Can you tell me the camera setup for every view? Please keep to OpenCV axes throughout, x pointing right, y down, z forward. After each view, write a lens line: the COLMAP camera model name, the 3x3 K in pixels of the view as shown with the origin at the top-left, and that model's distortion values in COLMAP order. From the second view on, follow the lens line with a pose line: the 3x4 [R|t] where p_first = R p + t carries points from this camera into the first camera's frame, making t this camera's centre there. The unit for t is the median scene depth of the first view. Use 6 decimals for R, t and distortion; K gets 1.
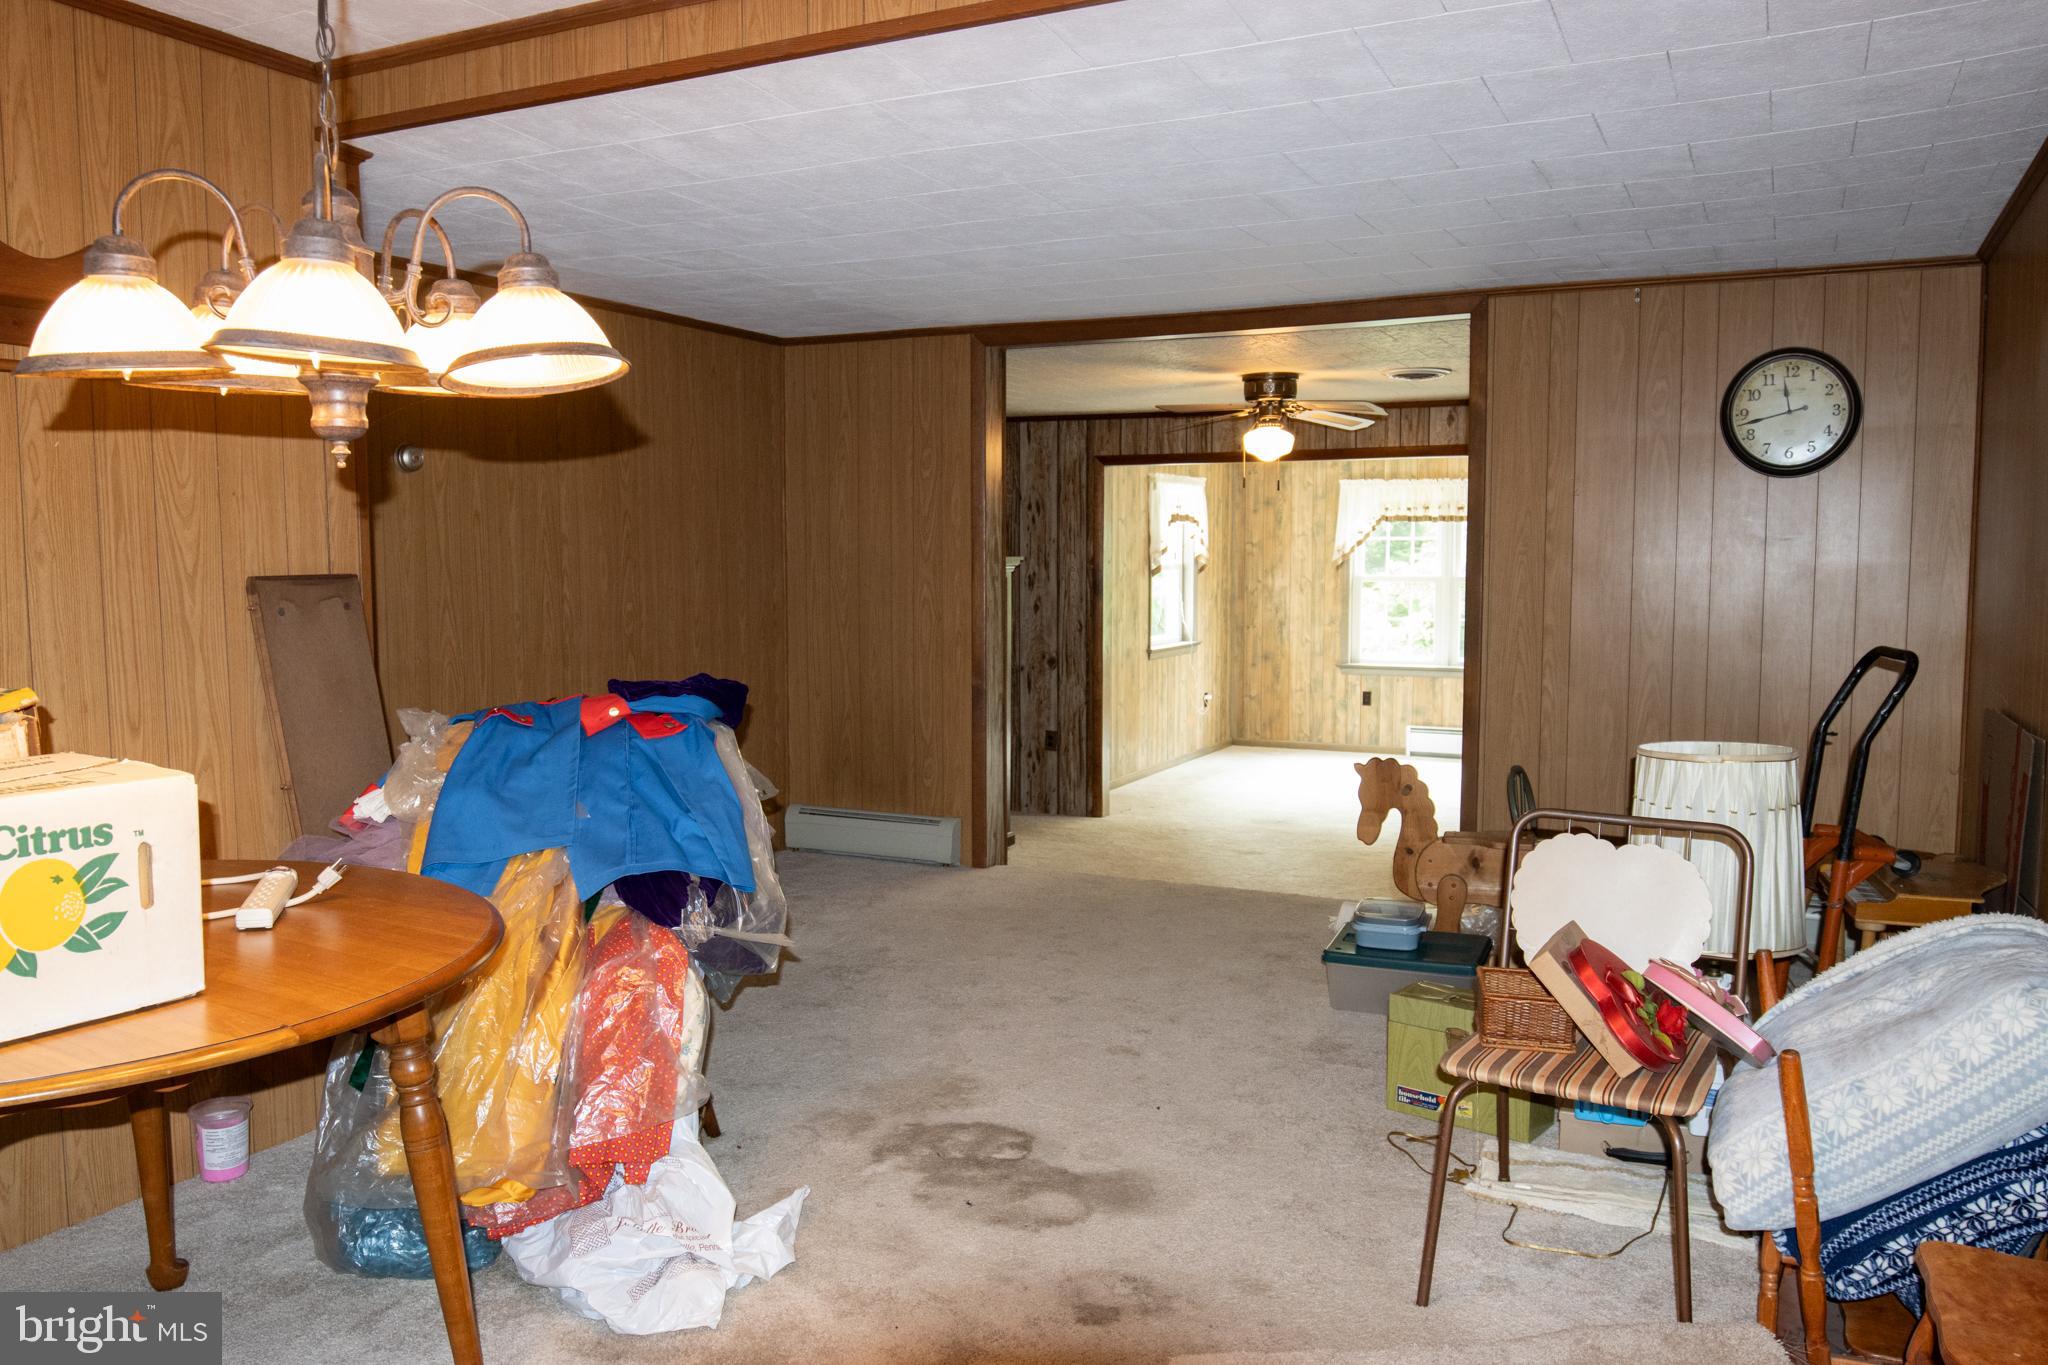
lens RADIAL K [[1550.4, 0, 1006.3], [0, 1550.4, 686.0], [0, 0, 1]] dist [-0.006582, -0.025563]
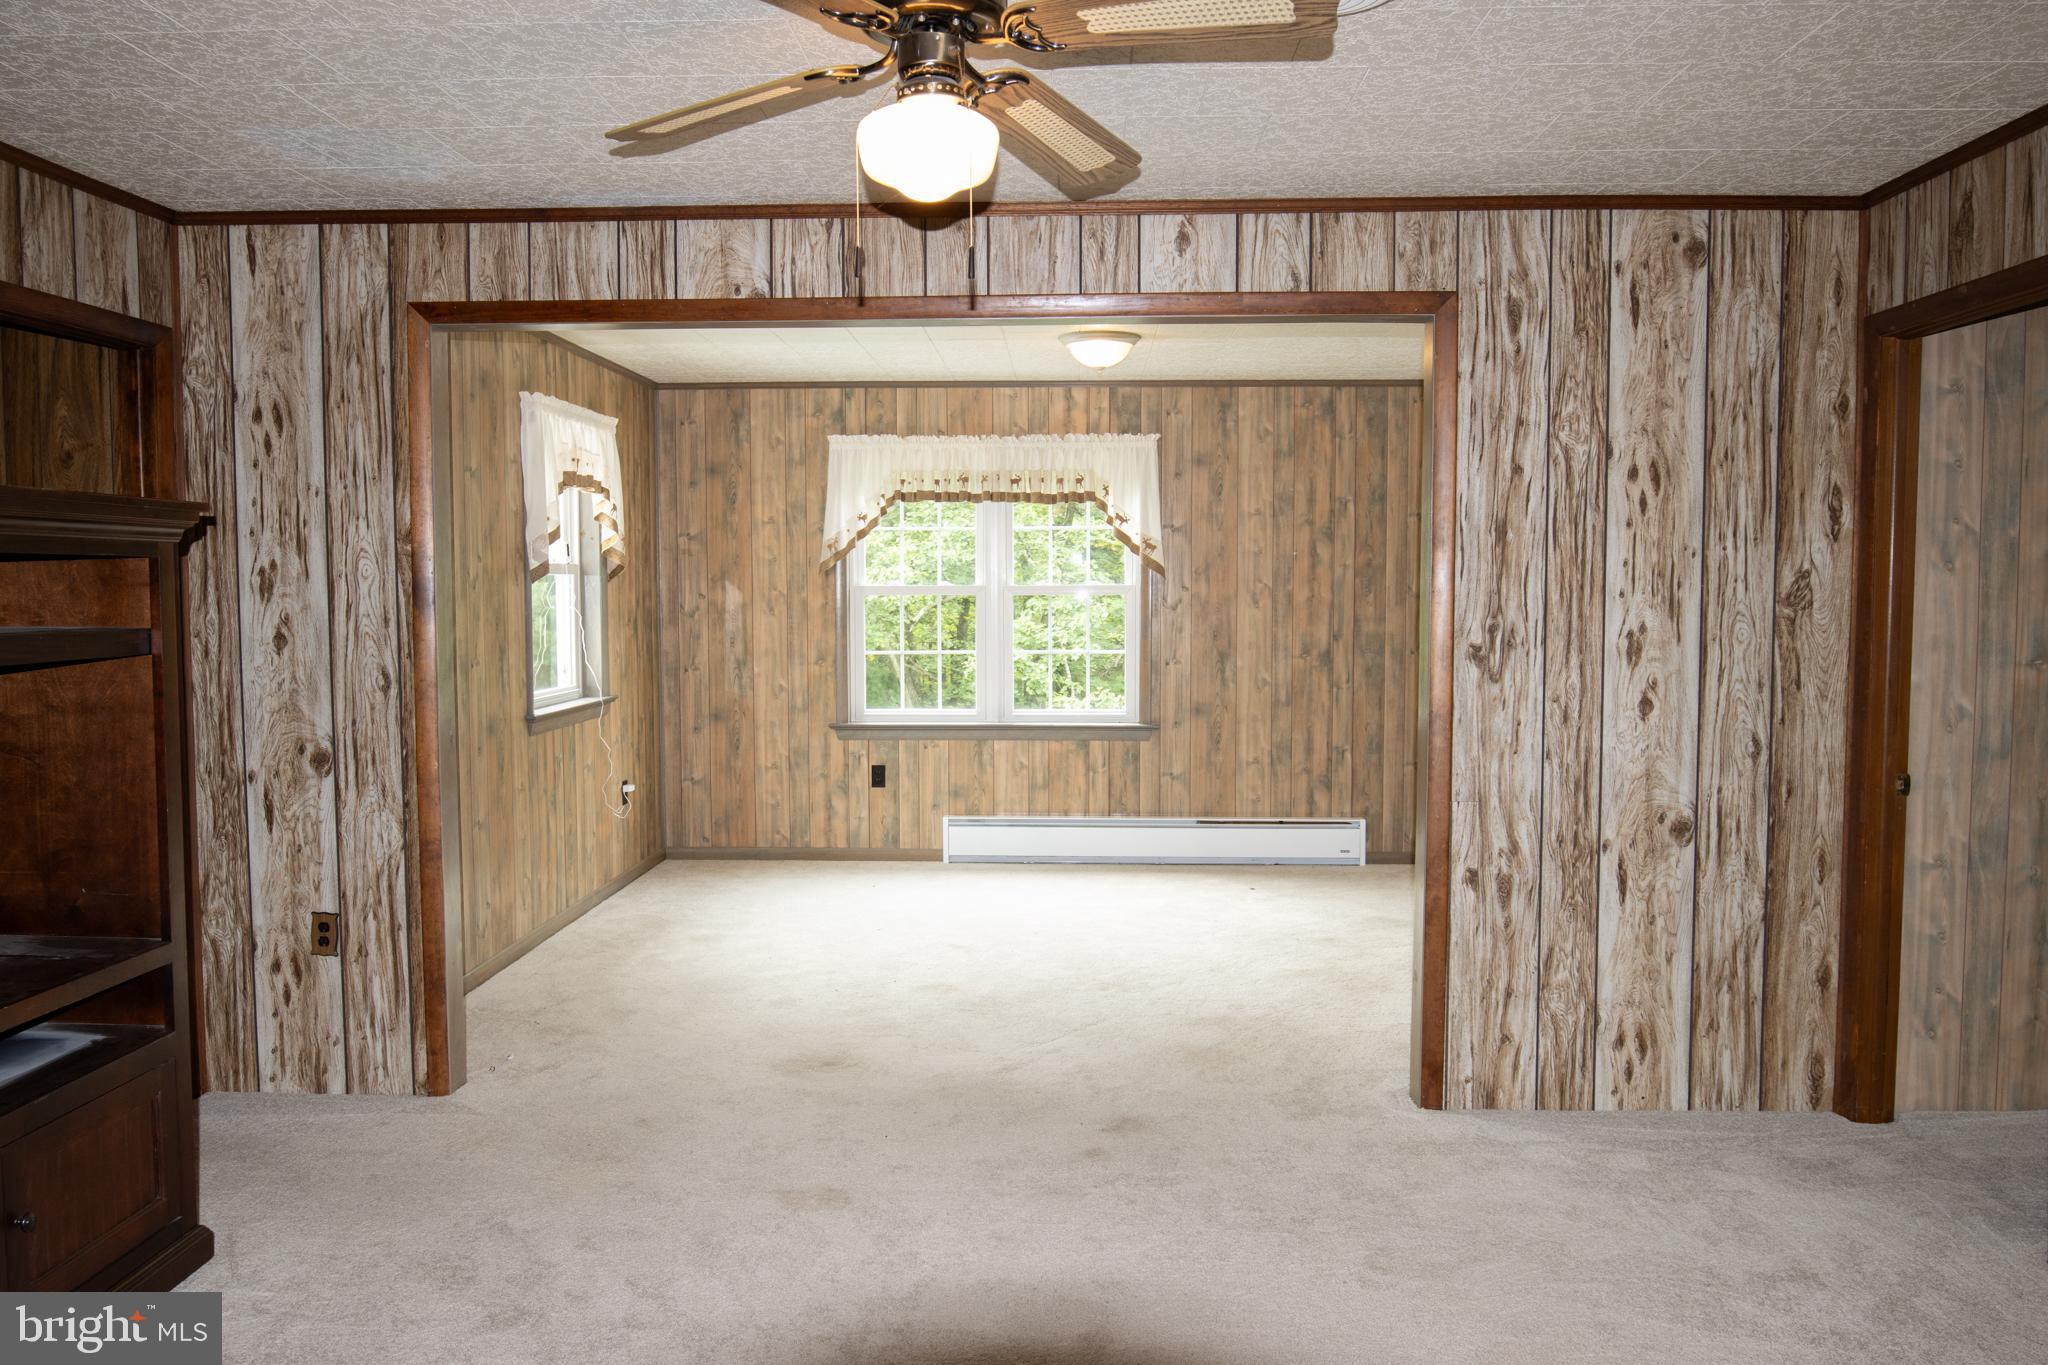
lens RADIAL K [[1550.4, 0, 1006.3], [0, 1550.4, 686.0], [0, 0, 1]] dist [-0.006582, -0.025563]
pose [[0.916192, -0.026638, 0.399854, 0.025603], [0.035668, 0.999249, -0.015156, -0.018213], [-0.399150, 0.028148, 0.916453, 0.398084]]
